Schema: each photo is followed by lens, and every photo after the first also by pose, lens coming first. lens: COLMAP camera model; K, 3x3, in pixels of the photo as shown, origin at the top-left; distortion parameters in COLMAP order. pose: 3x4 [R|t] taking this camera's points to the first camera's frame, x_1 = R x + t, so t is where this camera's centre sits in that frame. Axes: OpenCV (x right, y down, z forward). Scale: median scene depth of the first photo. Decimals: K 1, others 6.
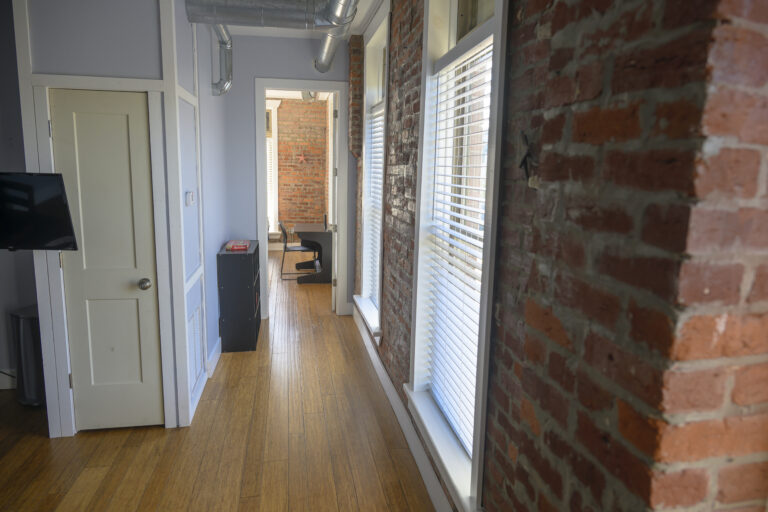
lens RADIAL K [[534.8, 0, 384.0], [0, 534.8, 256.0], [0, 0, 1]] dist [0.006907, -0.000965]
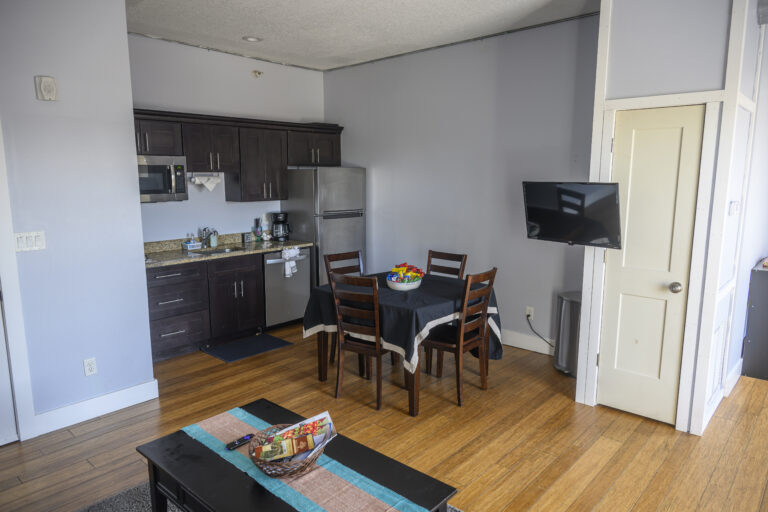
lens RADIAL K [[522.0, 0, 384.0], [0, 522.0, 256.0], [0, 0, 1]] dist [-0.004549, -0.000846]
pose [[0.621853, 0.107639, -0.775701, -0.016196], [-0.117135, 0.992151, 0.043771, 0.013413], [0.774324, 0.063643, 0.629580, -0.090541]]
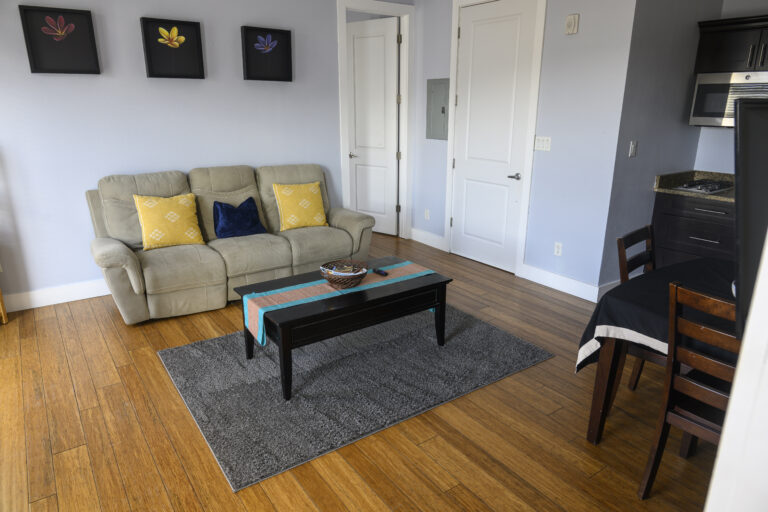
lens RADIAL K [[508.8, 0, 384.0], [0, 508.8, 256.0], [0, 0, 1]] dist [0.004725, -0.003570]
pose [[-0.904218, 0.107058, -0.413435, -0.228457], [-0.086795, 0.901800, 0.423347, -0.157489], [0.418159, 0.418682, -0.806132, 1.042972]]
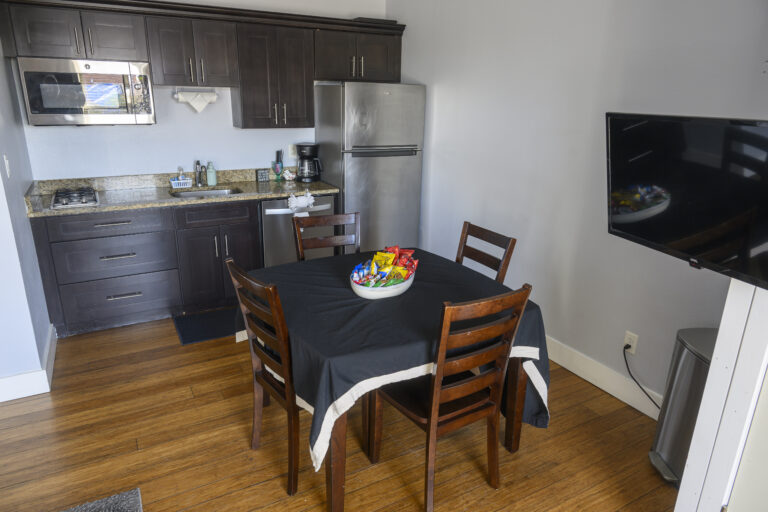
lens RADIAL K [[508.8, 0, 384.0], [0, 508.8, 256.0], [0, 0, 1]] dist [0.004725, -0.003570]
pose [[0.339444, 0.277326, -0.898815, -0.308562], [-0.168042, 0.958056, 0.232143, -0.078161], [0.925494, 0.072239, 0.371808, 0.471283]]
